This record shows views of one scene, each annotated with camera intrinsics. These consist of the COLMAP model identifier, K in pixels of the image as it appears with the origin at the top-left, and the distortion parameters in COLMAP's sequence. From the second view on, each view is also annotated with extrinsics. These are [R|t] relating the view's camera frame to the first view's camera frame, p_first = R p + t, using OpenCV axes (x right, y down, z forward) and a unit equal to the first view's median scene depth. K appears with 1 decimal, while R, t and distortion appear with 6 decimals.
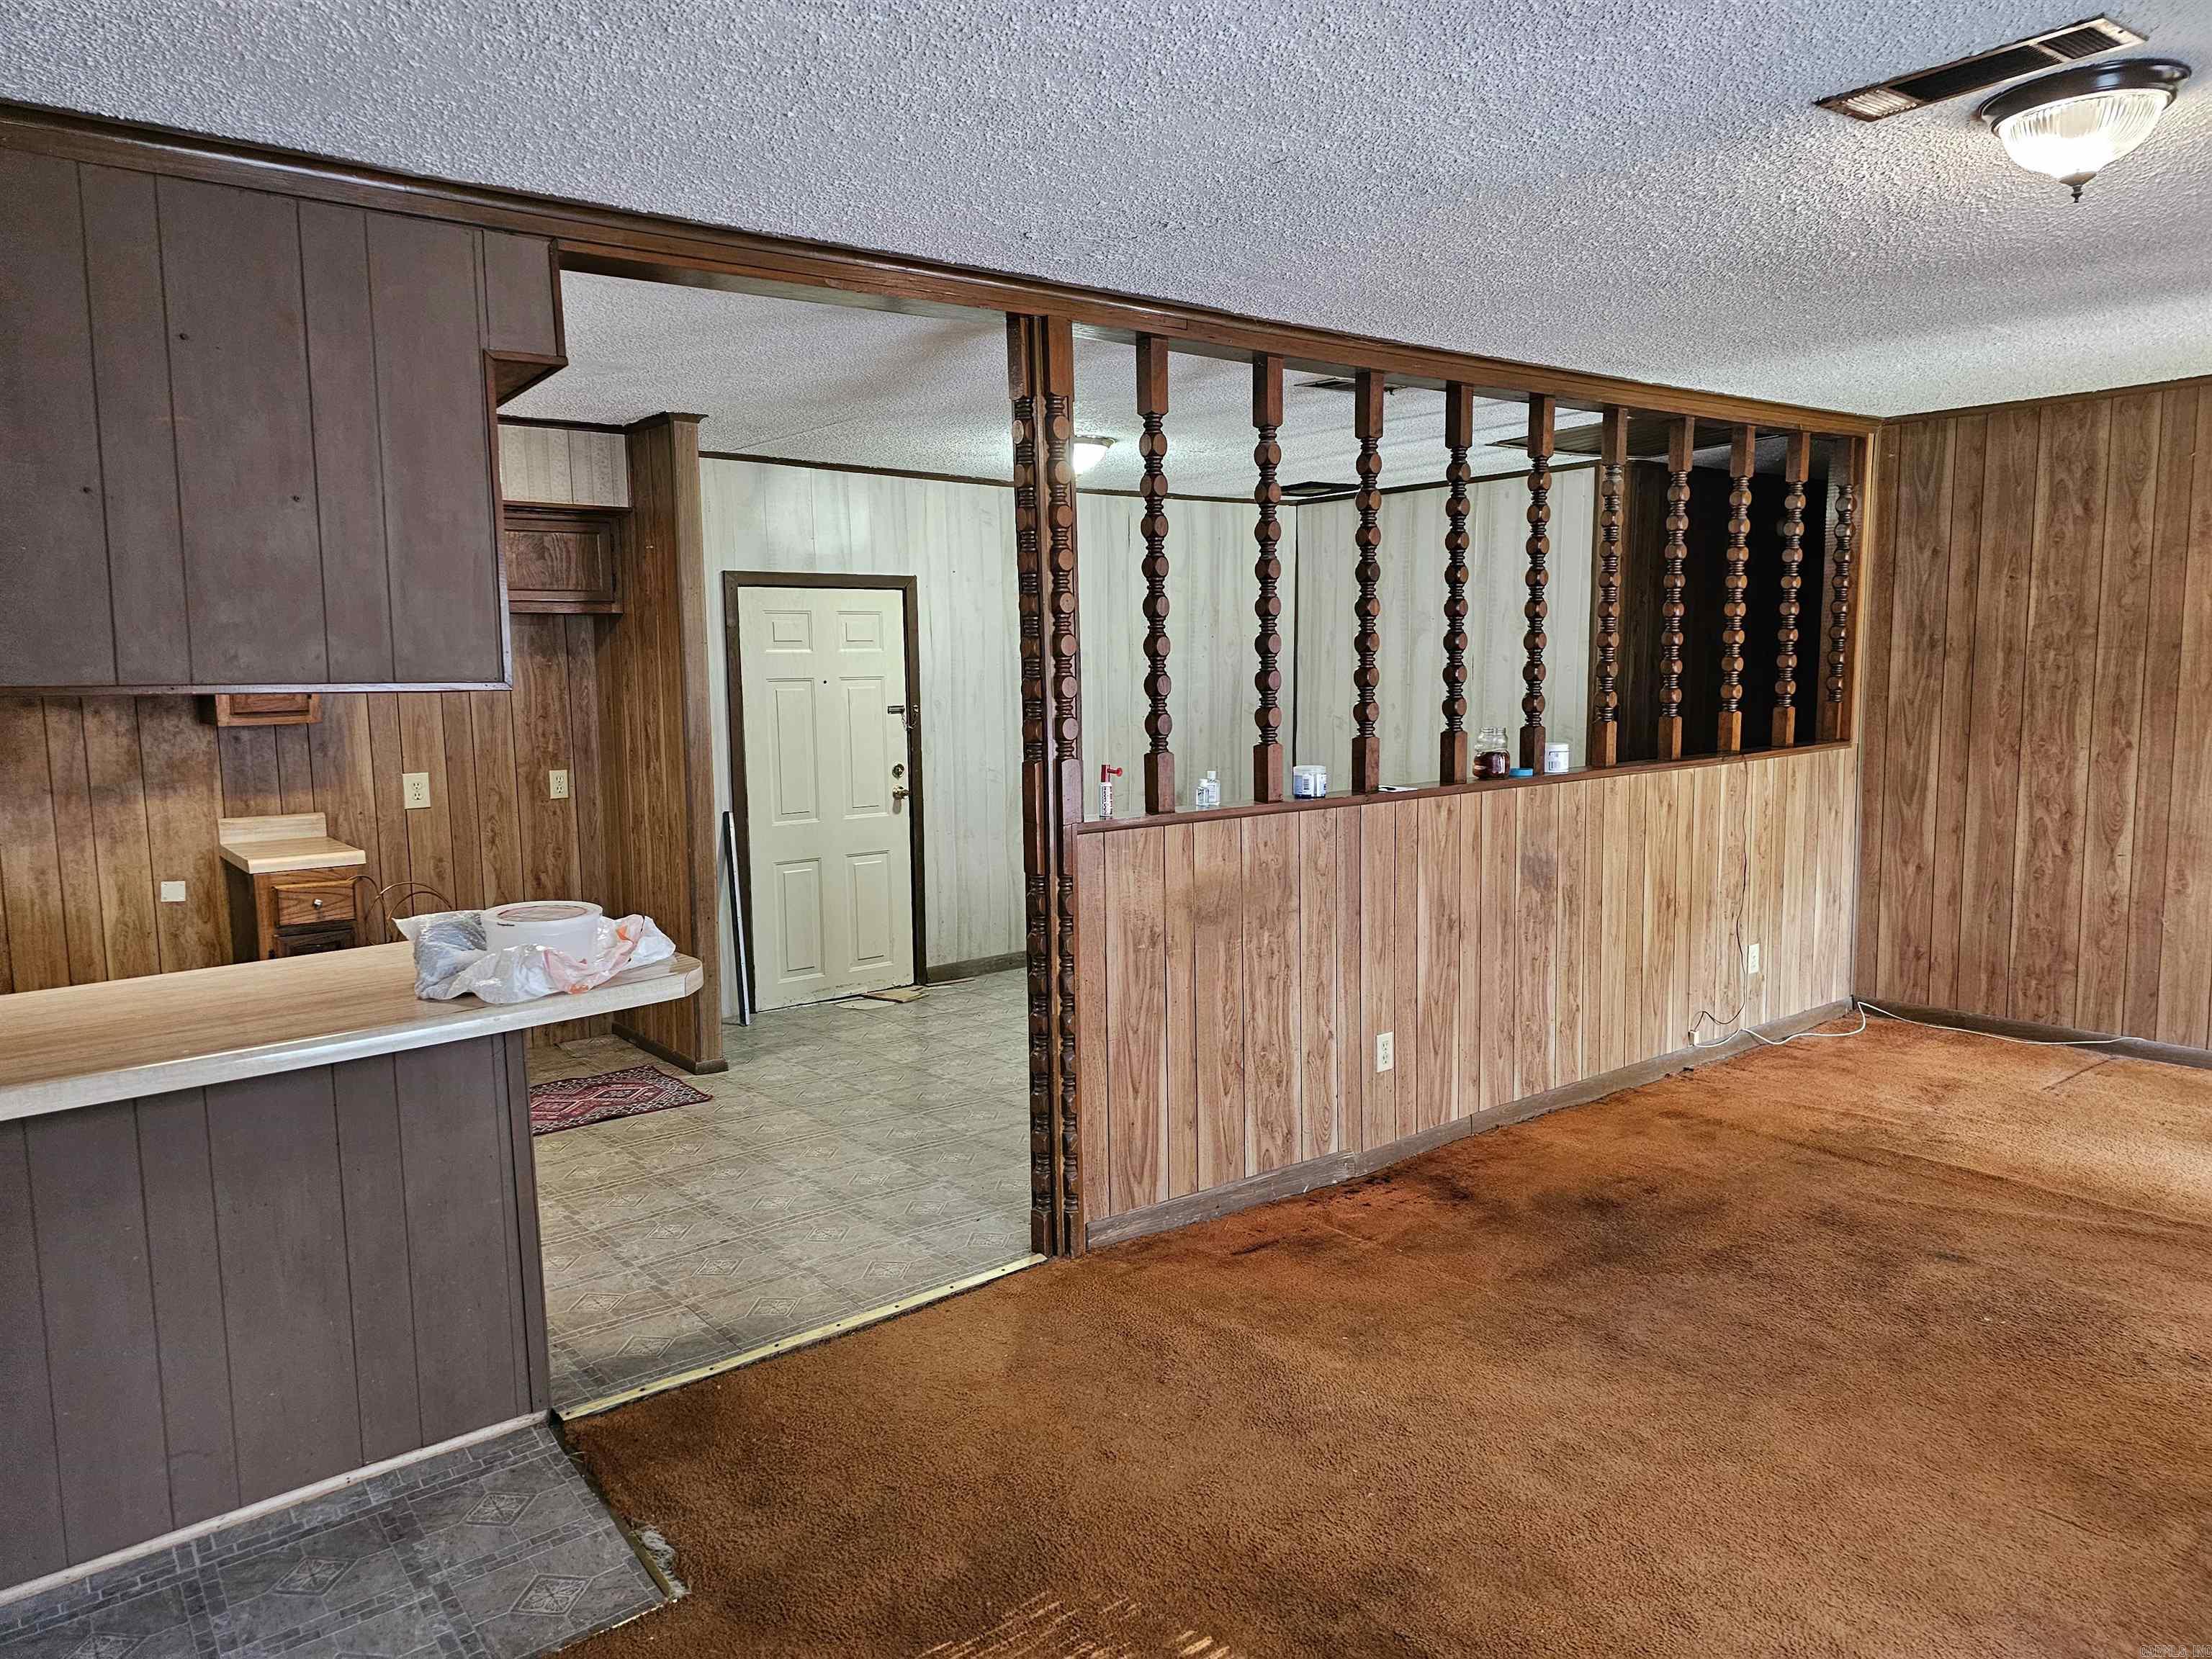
lens RADIAL K [[1454.3, 0, 1092.0], [0, 1454.3, 826.2], [0, 0, 1]] dist [0.035795, -0.023484]
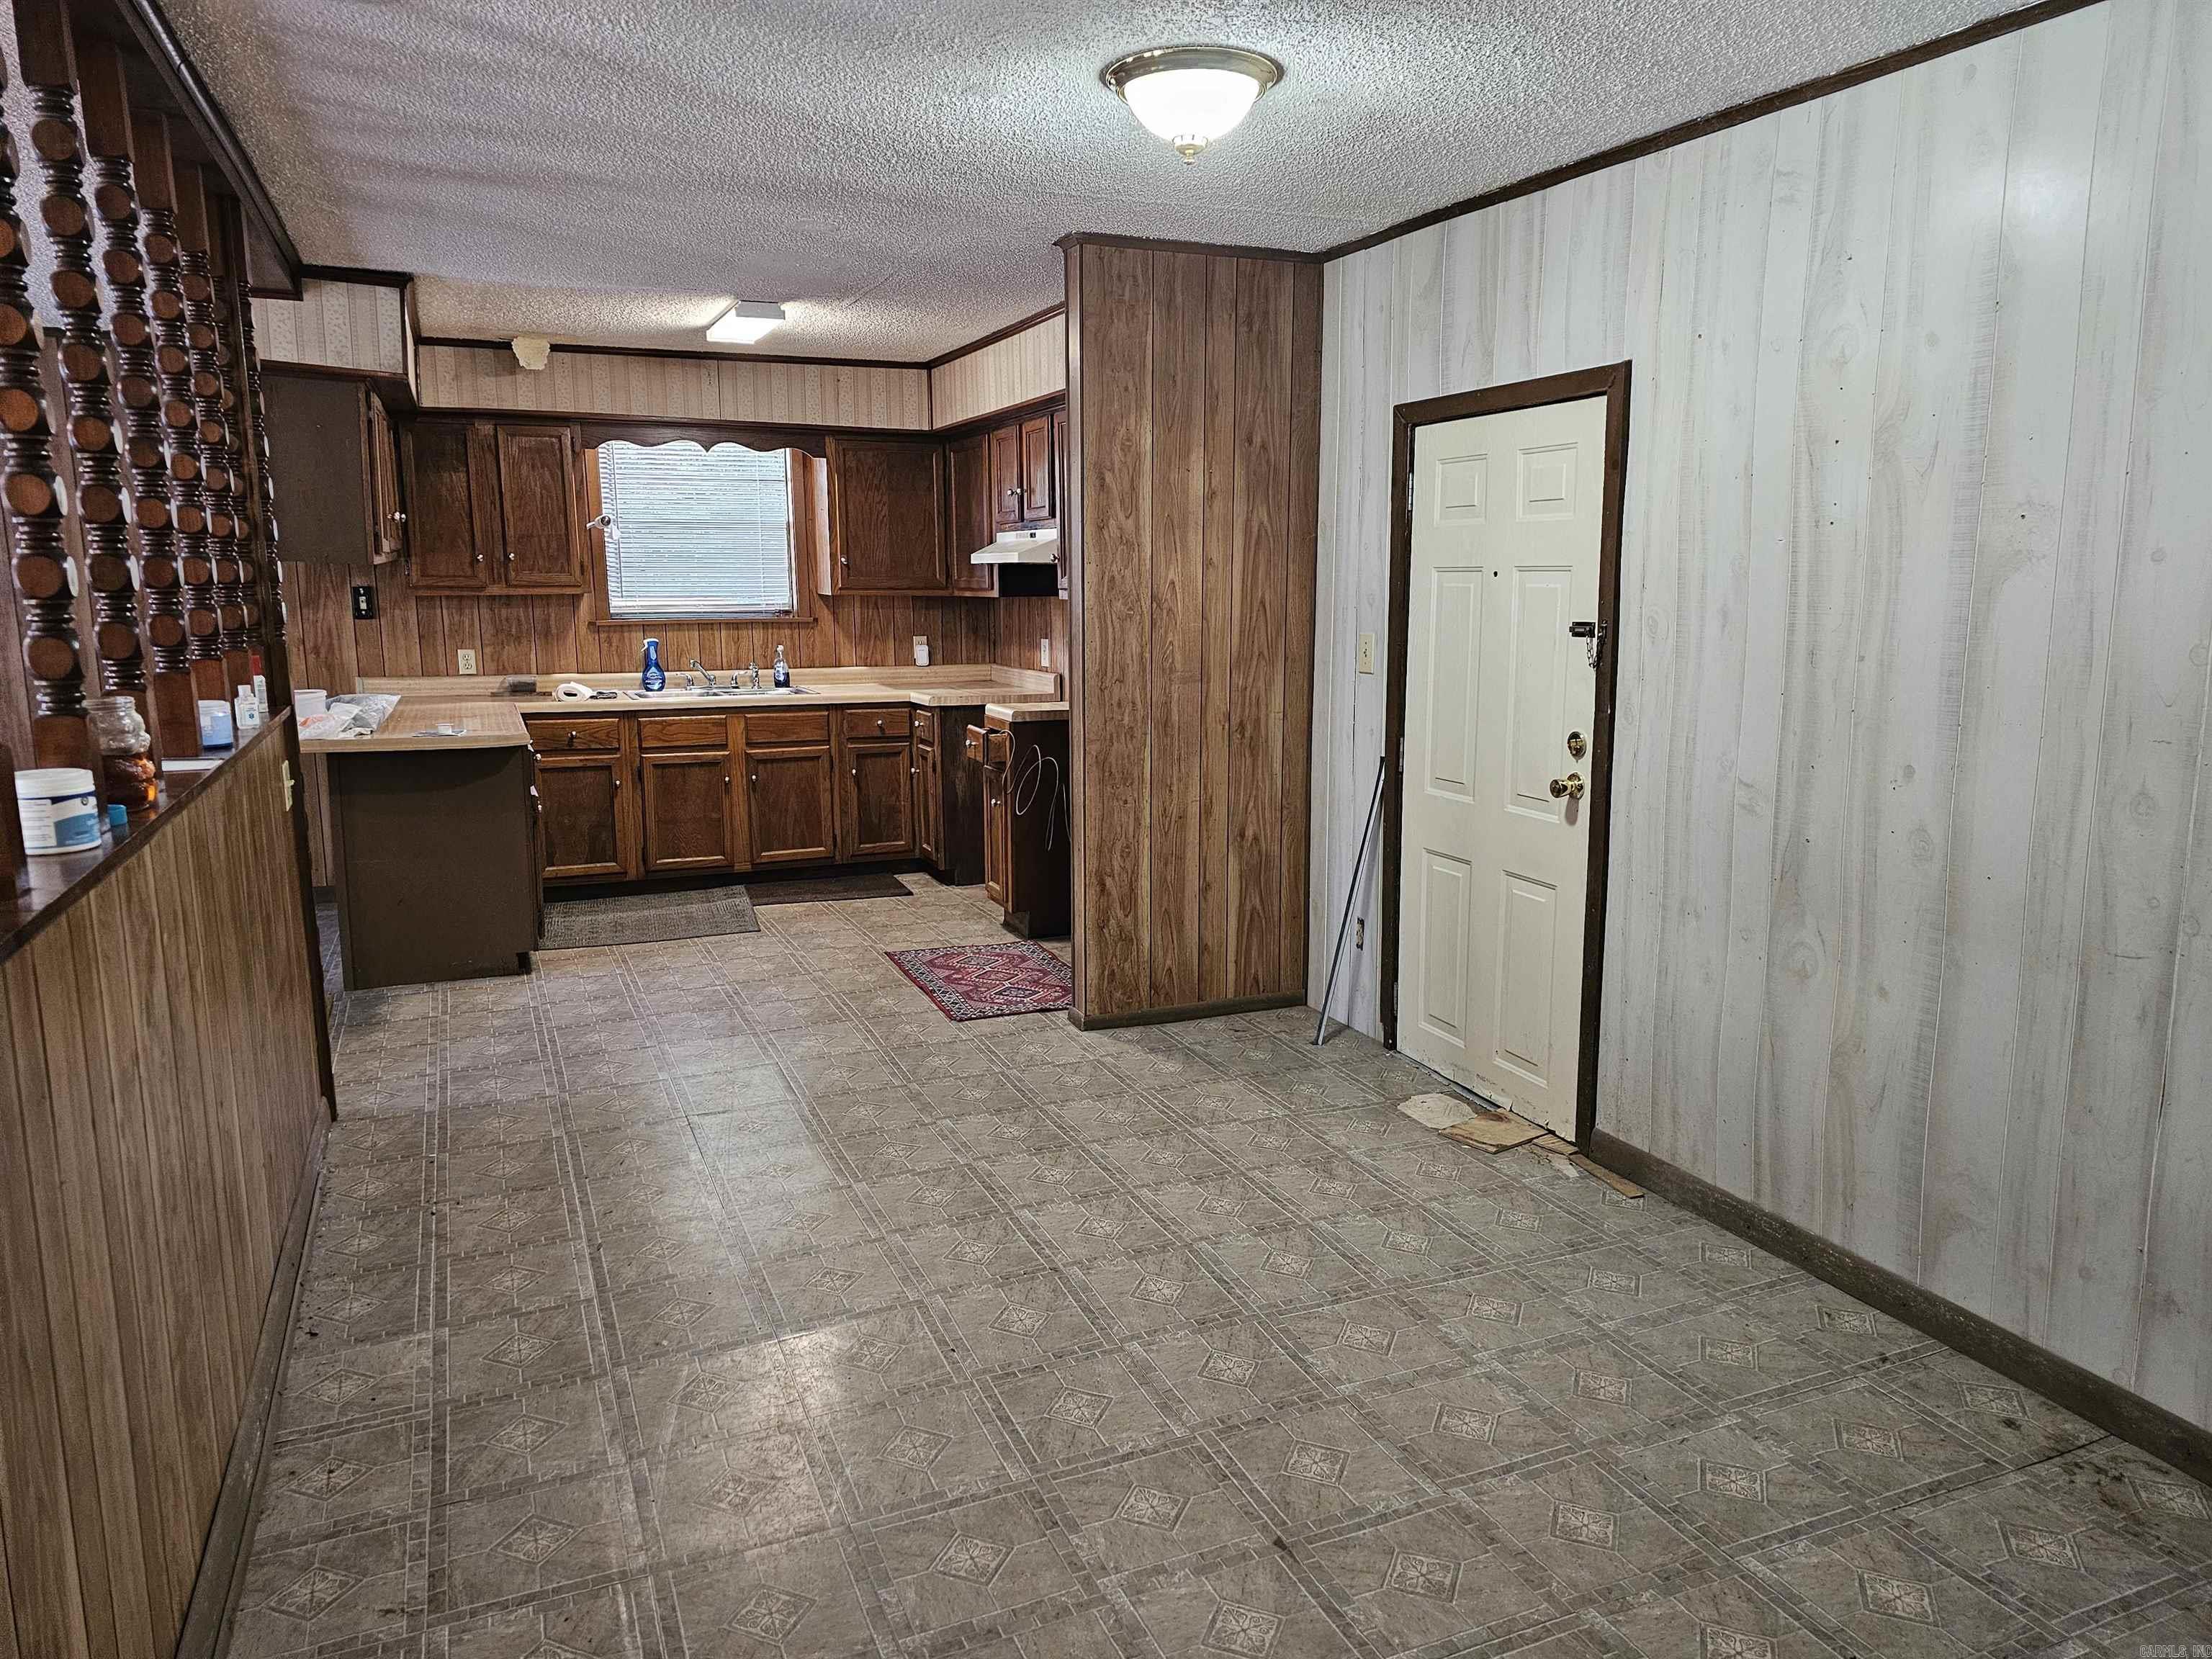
lens RADIAL K [[1454.3, 0, 1090.8], [0, 1454.3, 836.3], [0, 0, 1]] dist [0.035795, -0.023484]
pose [[-0.273607, 0.187939, -0.943302, 0.498303], [-0.103426, 0.969290, 0.223116, -0.124871], [0.956265, 0.158607, -0.245767, 1.129212]]
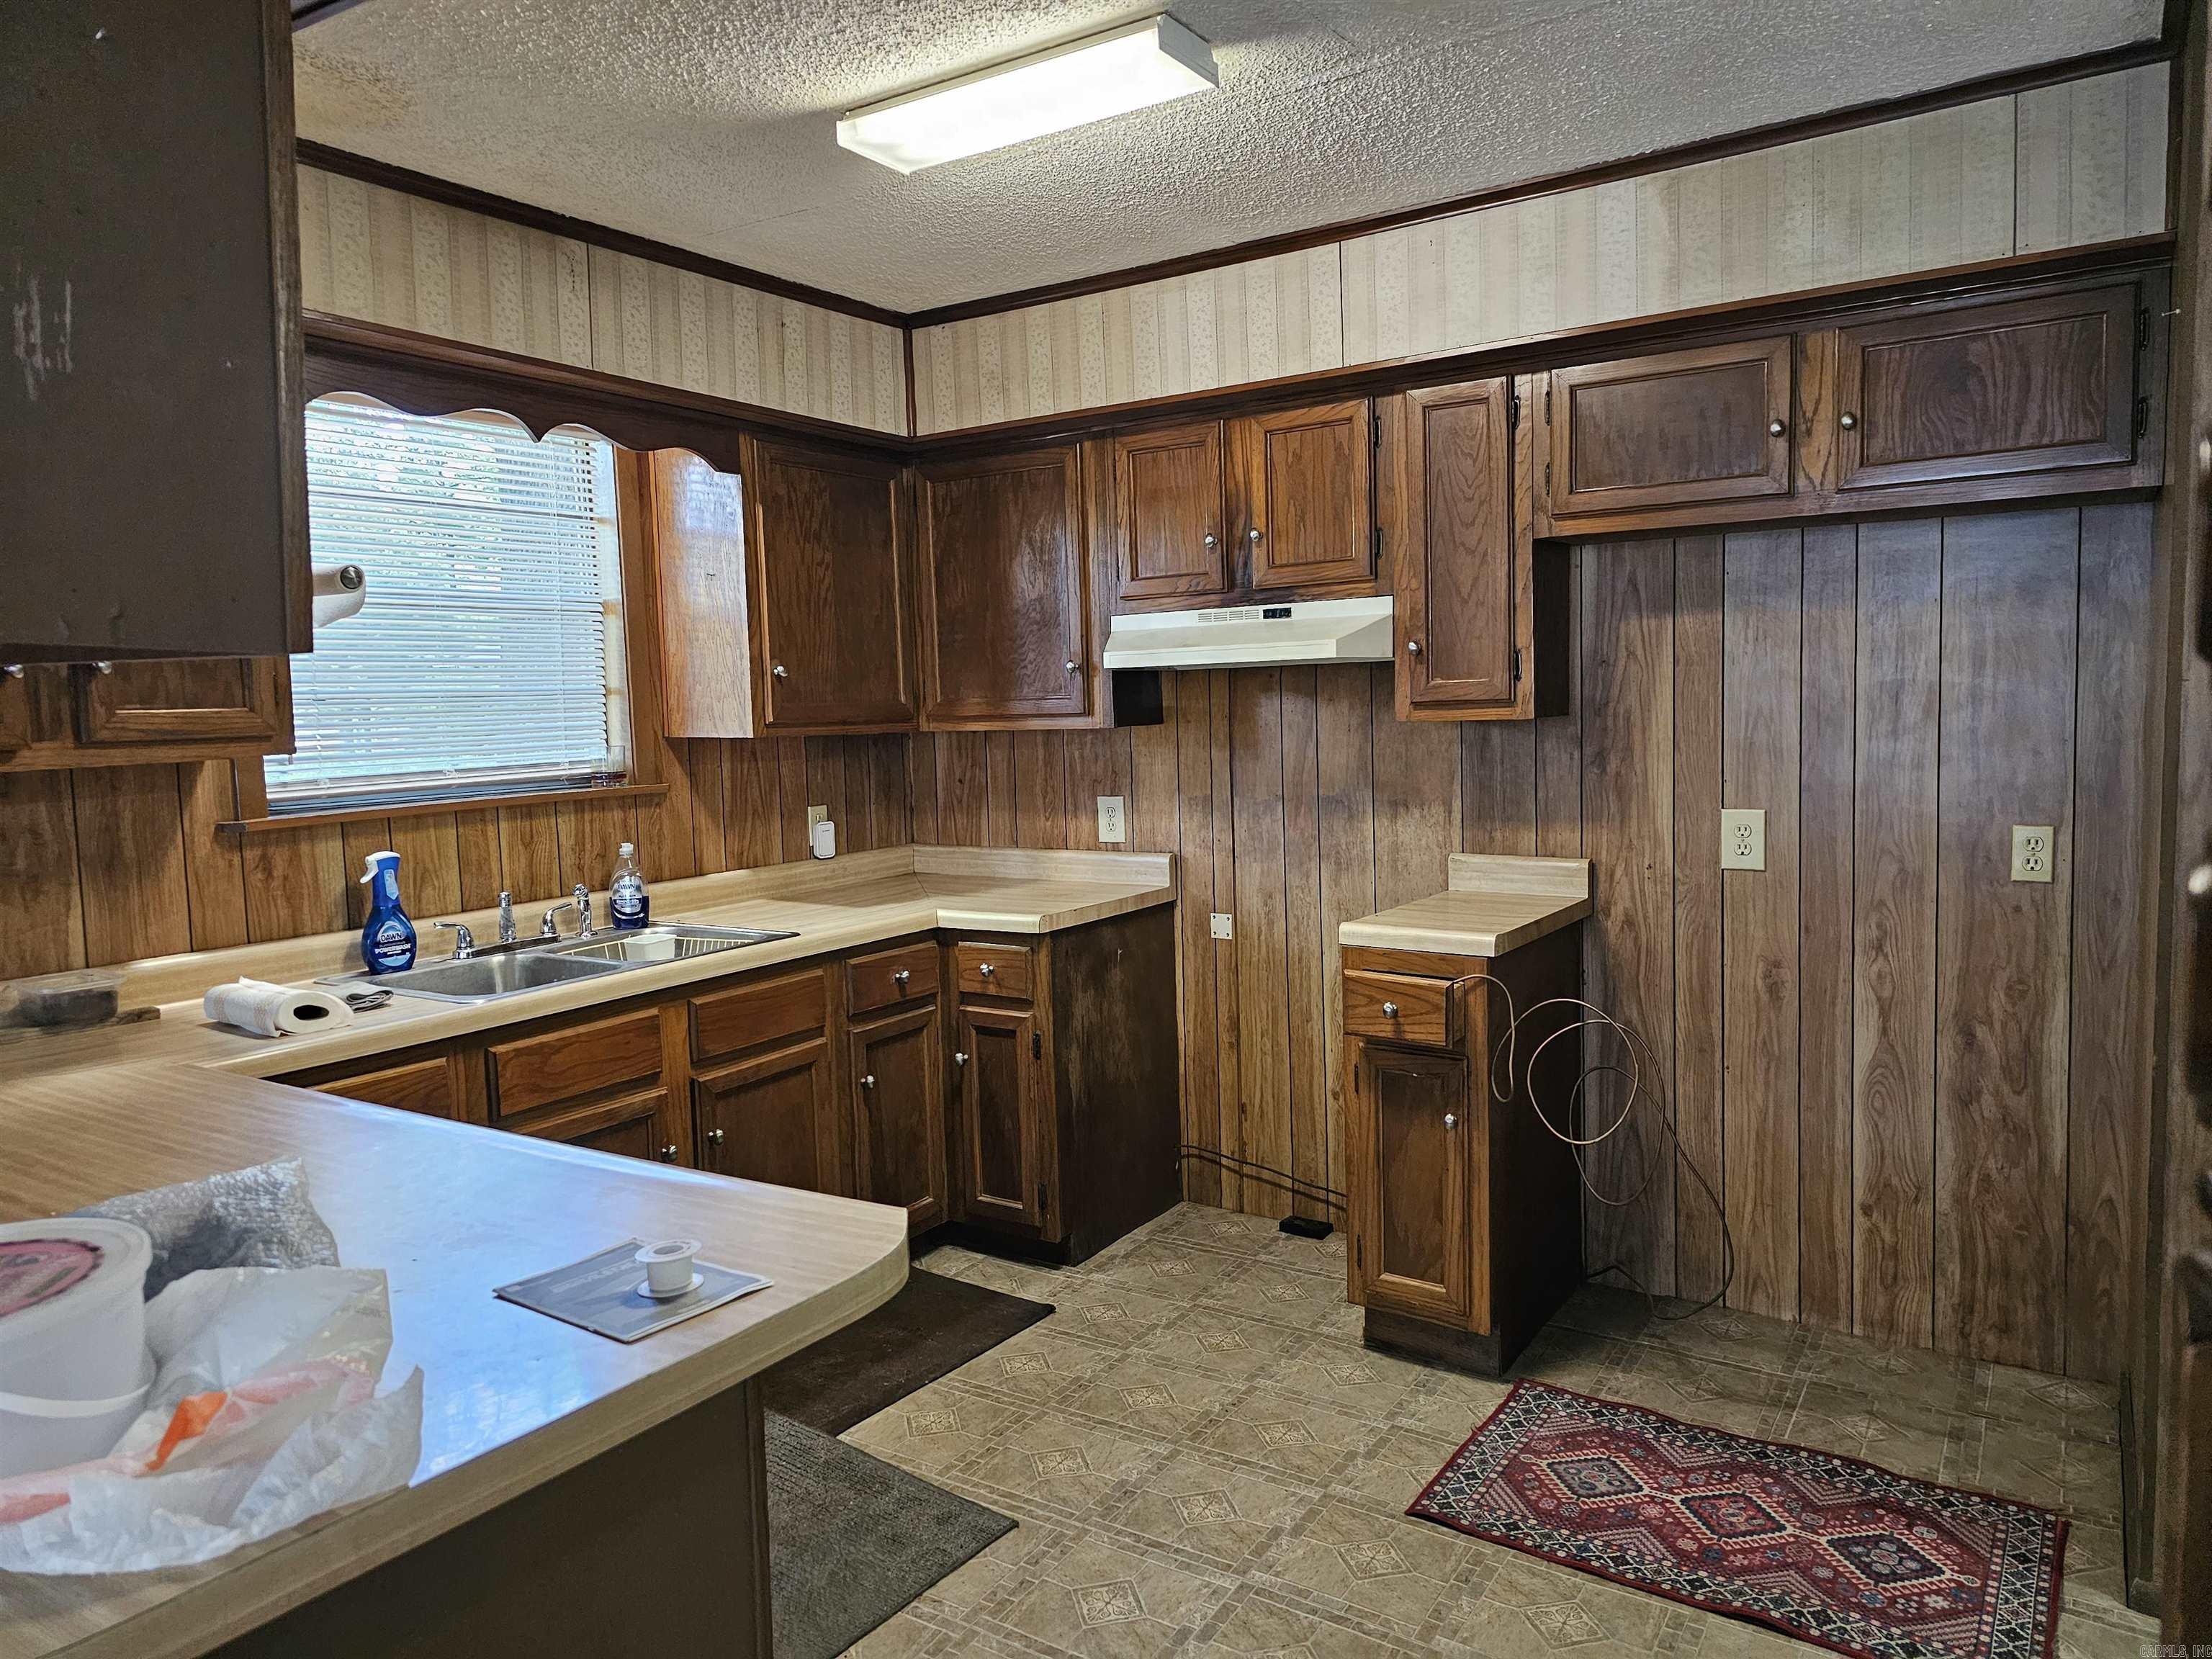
lens RADIAL K [[1454.3, 0, 1104.3], [0, 1454.3, 810.9], [0, 0, 1]] dist [0.035795, -0.023484]
pose [[0.297186, 0.085720, -0.950964, 0.013626], [-0.085887, 0.994324, 0.062788, -0.047727], [0.950949, 0.063016, 0.302862, 0.550782]]
